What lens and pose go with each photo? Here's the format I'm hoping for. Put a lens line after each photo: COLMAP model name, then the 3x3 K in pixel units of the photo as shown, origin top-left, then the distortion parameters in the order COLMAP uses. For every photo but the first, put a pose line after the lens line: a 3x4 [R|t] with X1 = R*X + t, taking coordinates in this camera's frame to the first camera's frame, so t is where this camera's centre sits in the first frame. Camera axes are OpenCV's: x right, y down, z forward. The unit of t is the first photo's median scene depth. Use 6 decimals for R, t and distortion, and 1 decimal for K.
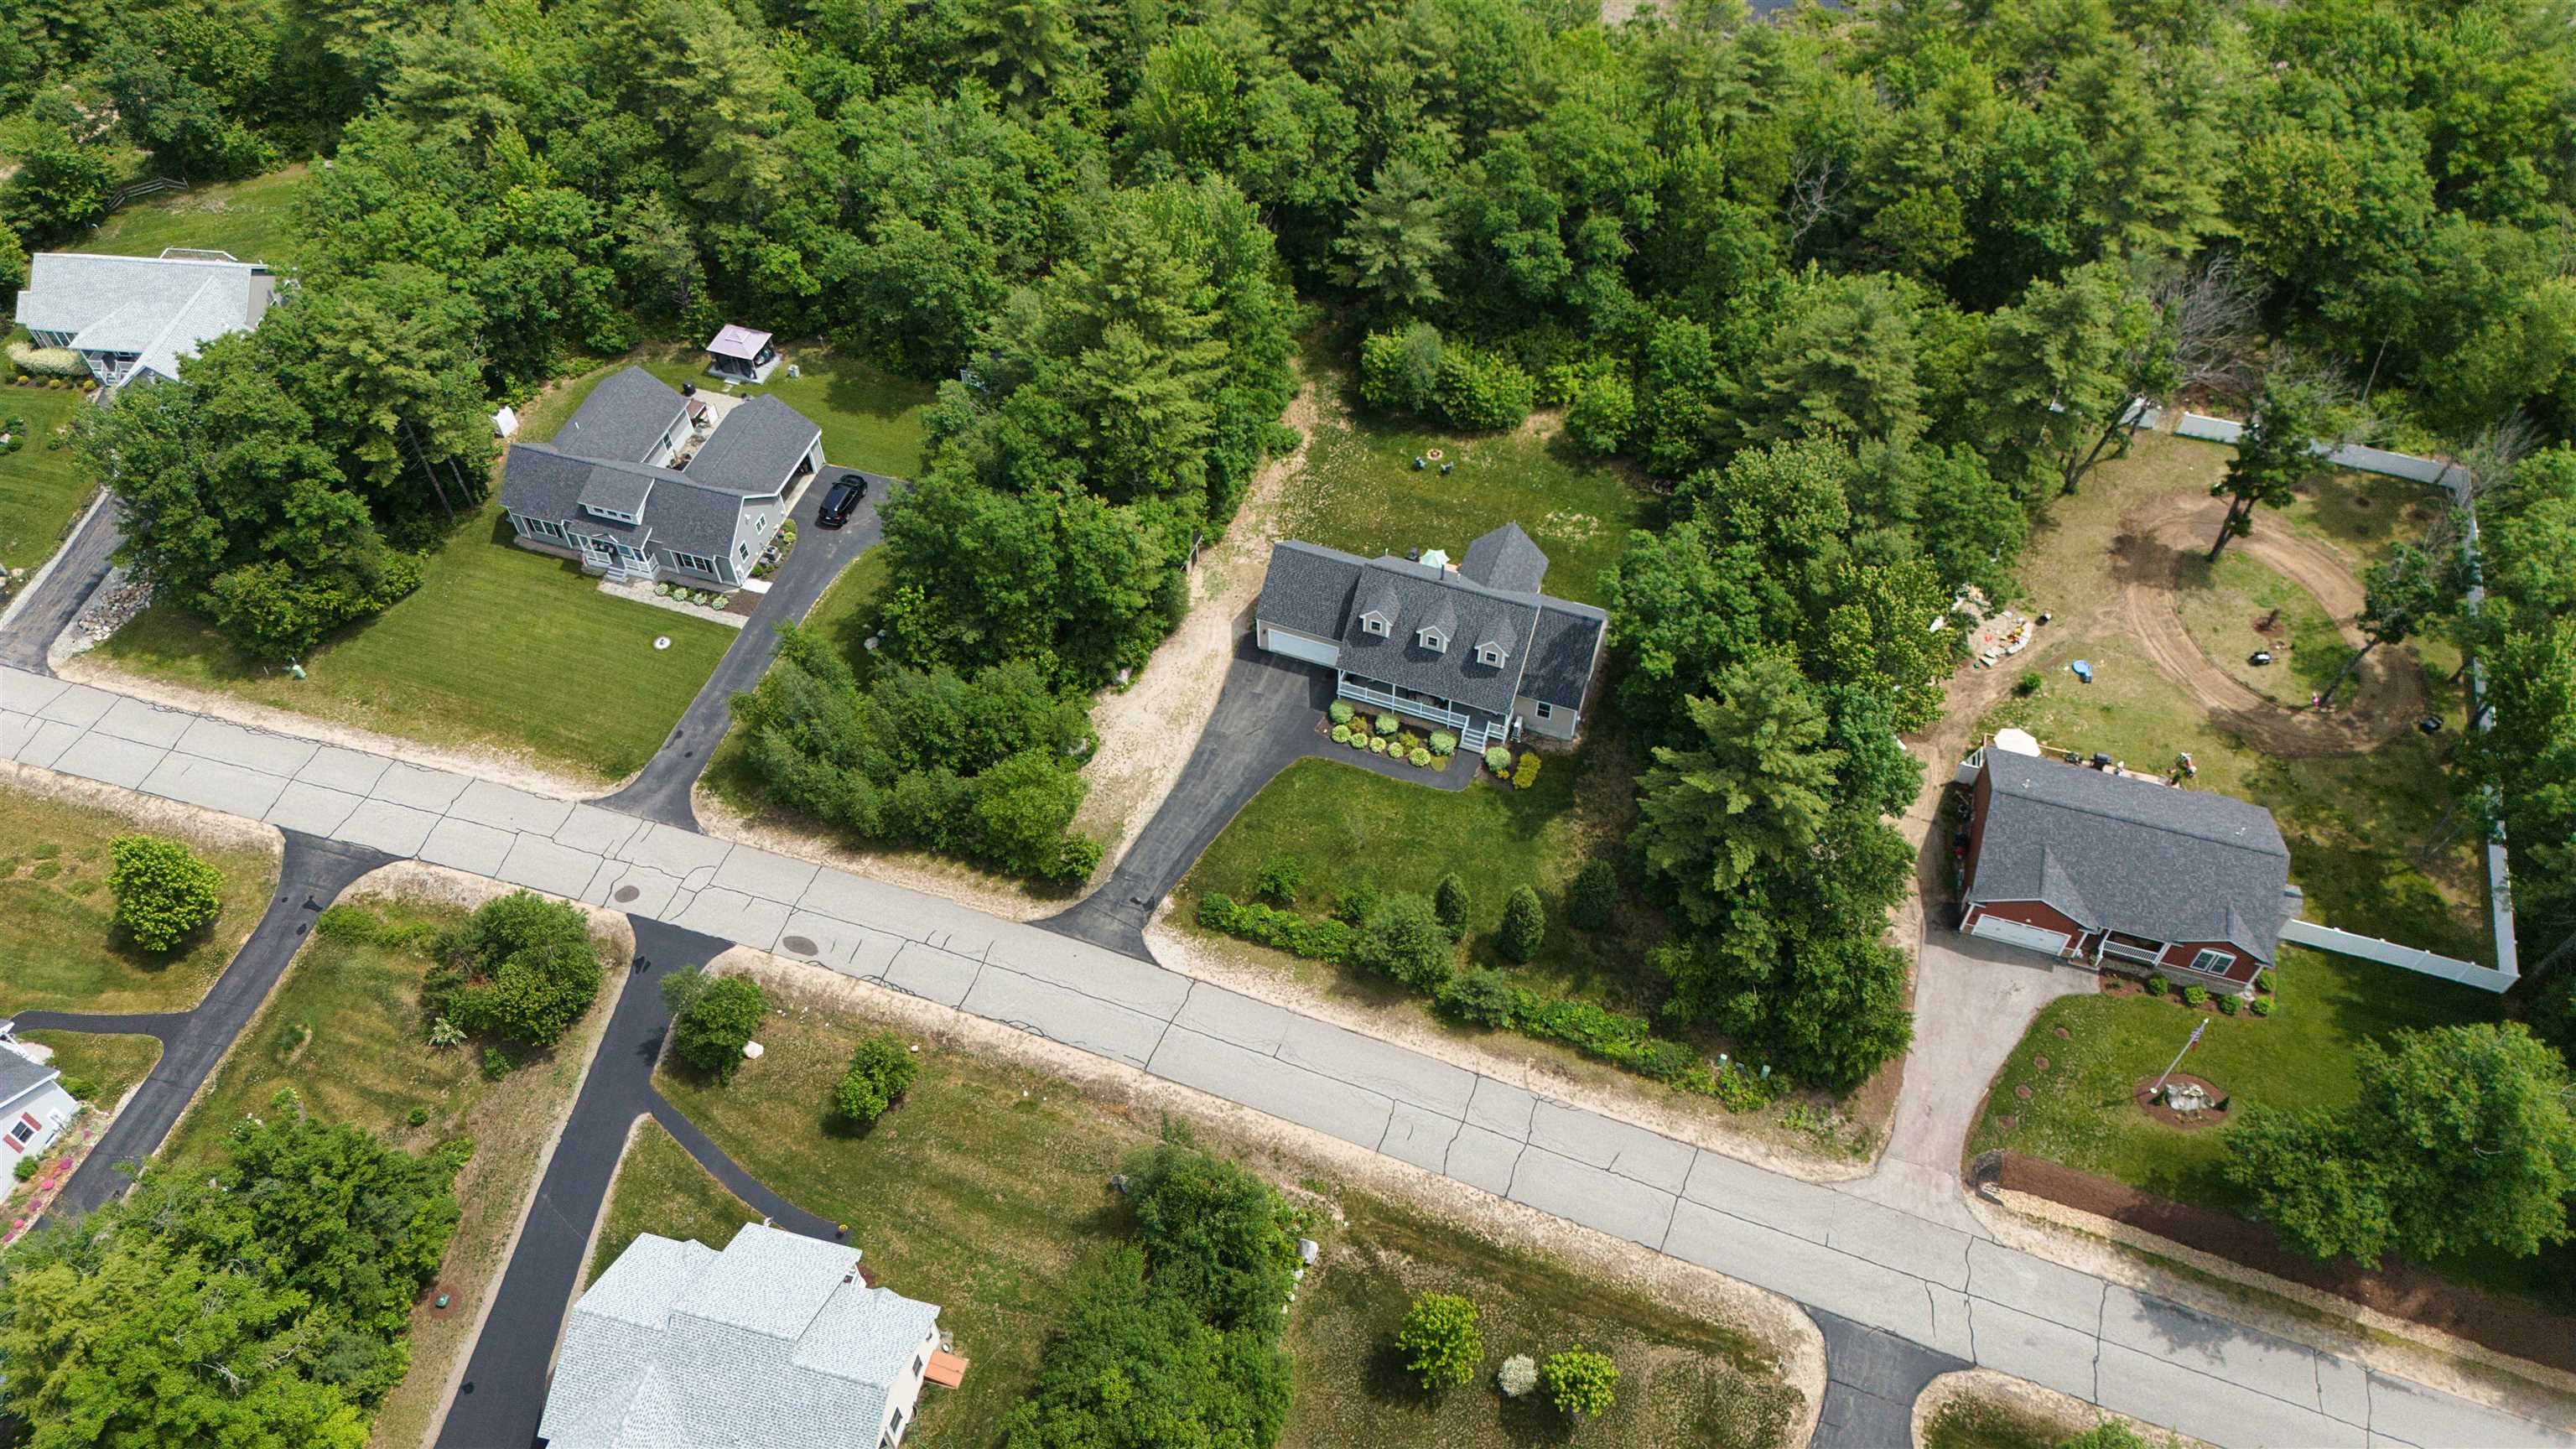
lens RADIAL K [[1810.9, 0, 1297.3], [0, 1810.9, 731.5], [0, 0, 1]] dist [0.042457, -0.034782]
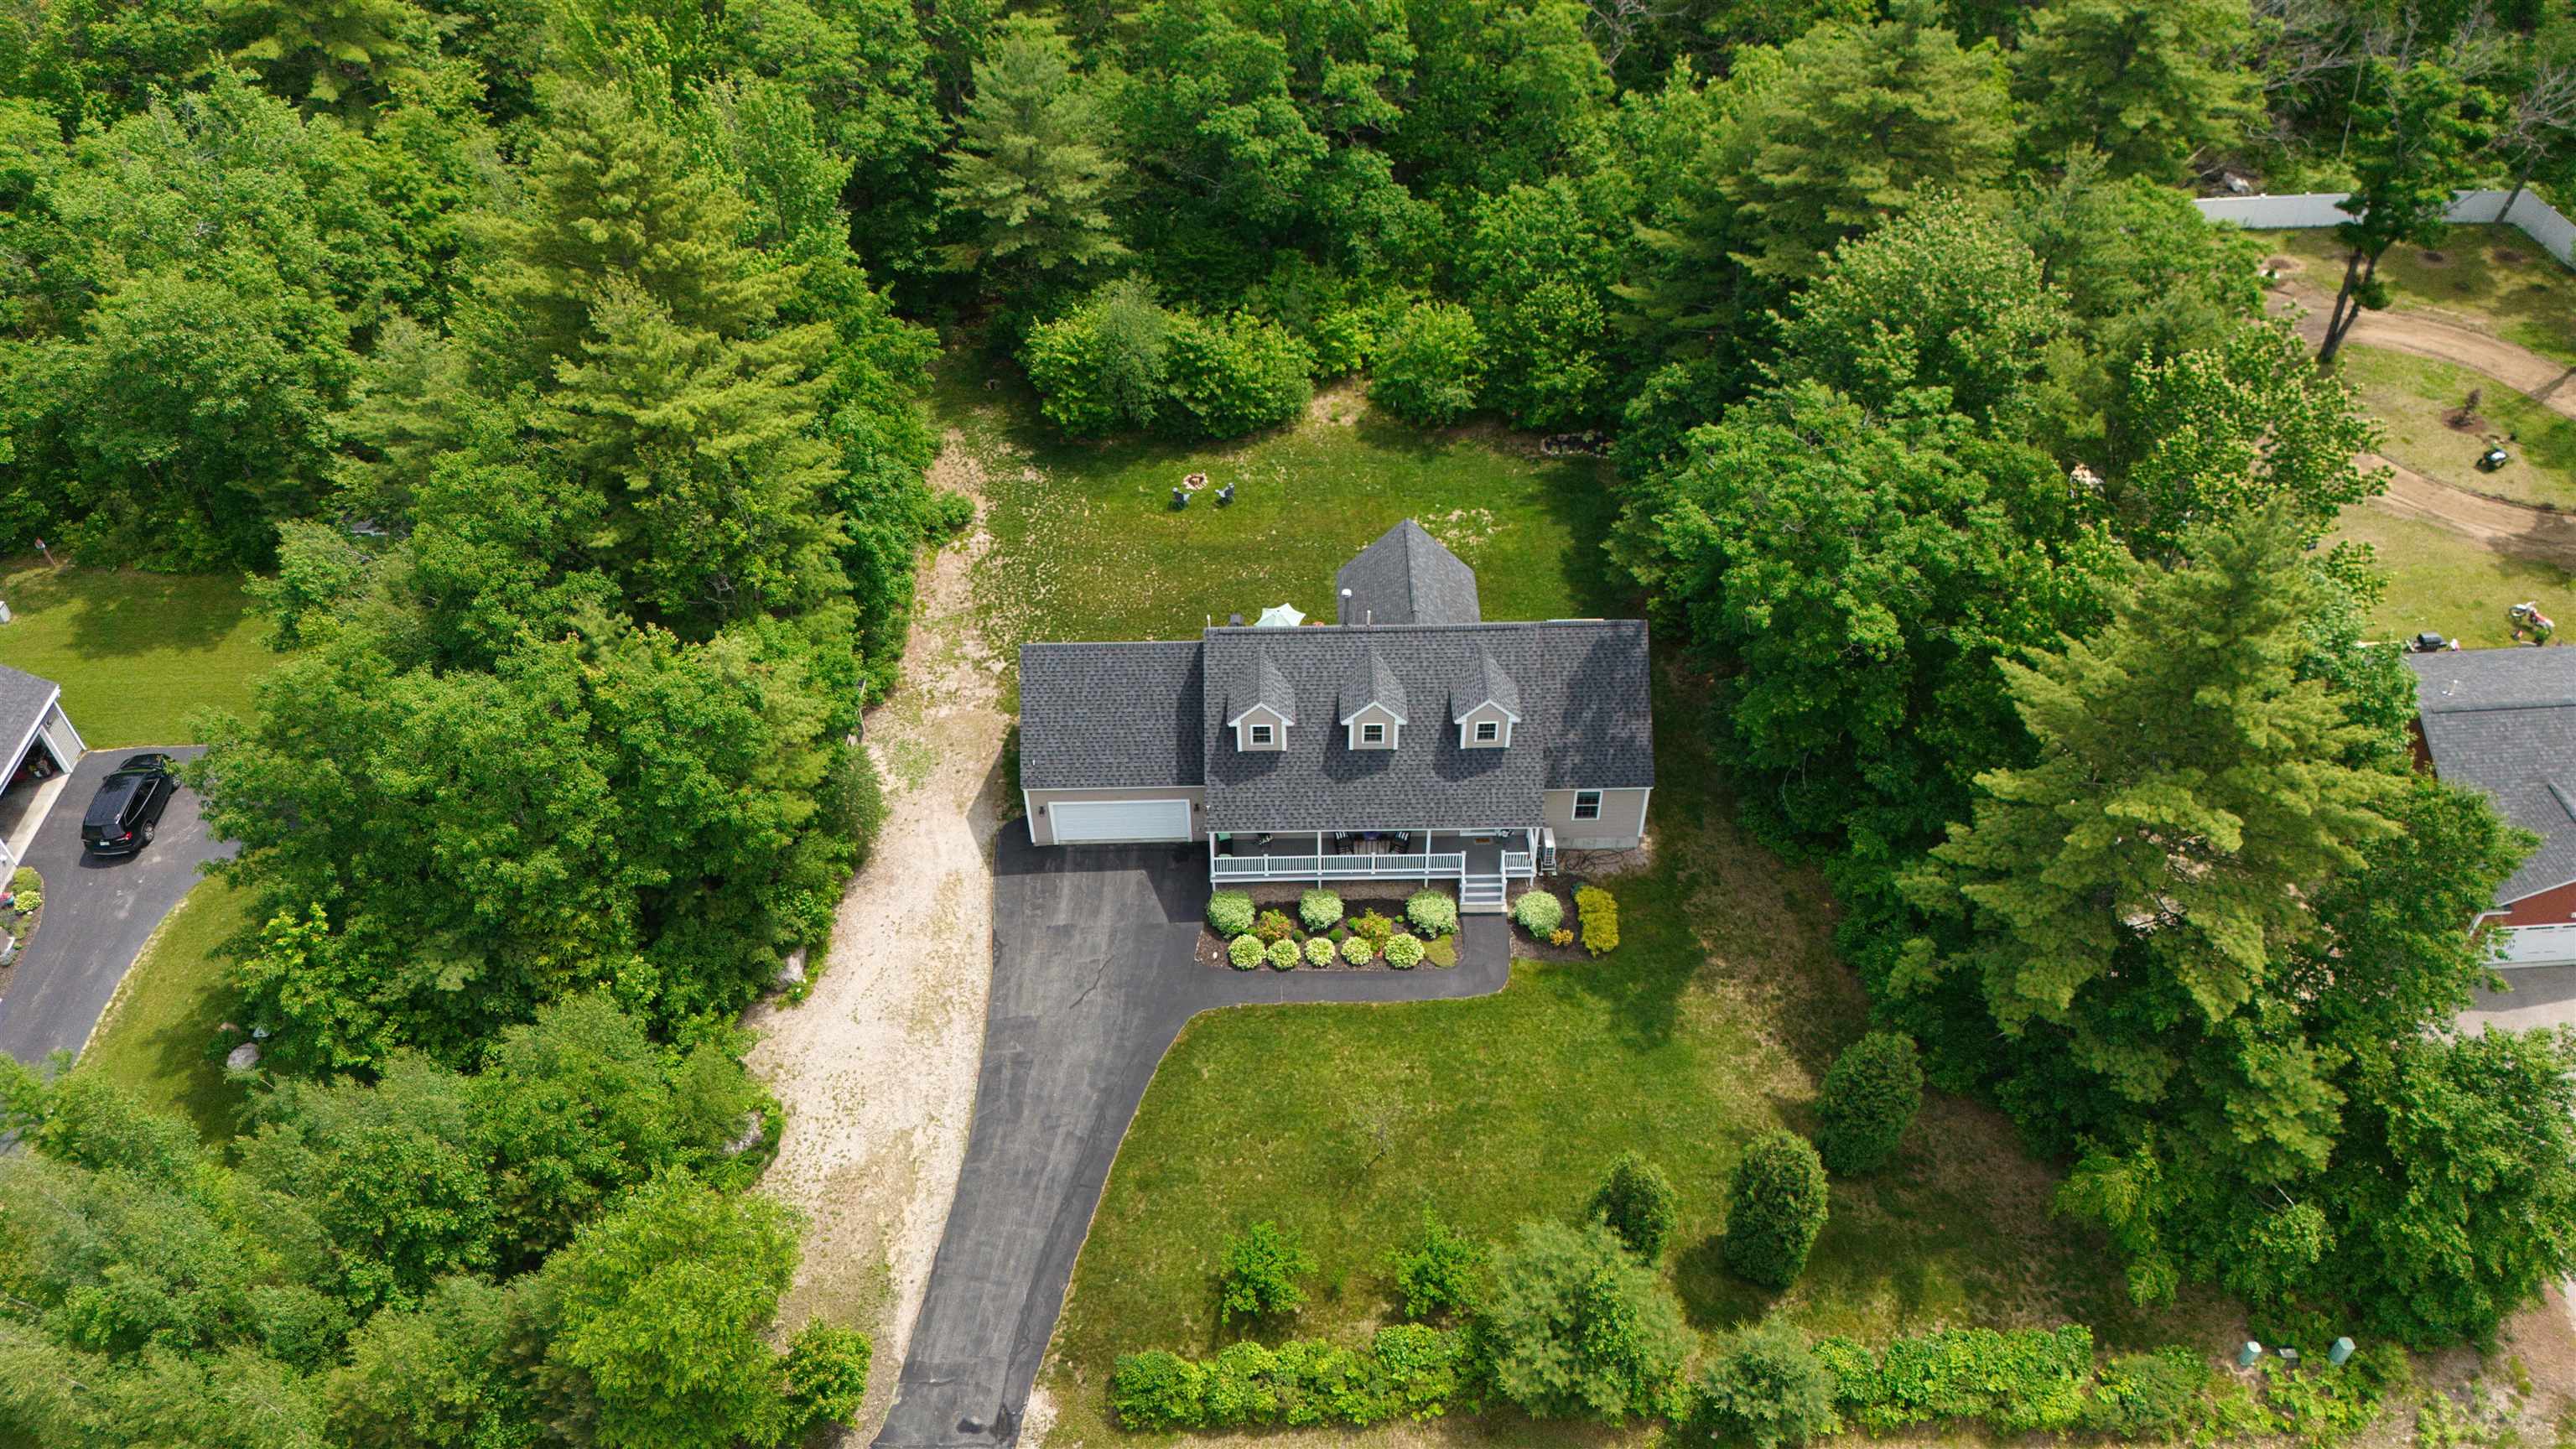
lens RADIAL K [[1810.9, 0, 1297.2], [0, 1810.9, 720.5], [0, 0, 1]] dist [0.042457, -0.034782]
pose [[0.931856, -0.250316, 0.262651, -0.082425], [0.283672, 0.953976, -0.097262, -0.007593], [-0.226217, 0.165141, 0.959976, 0.475514]]
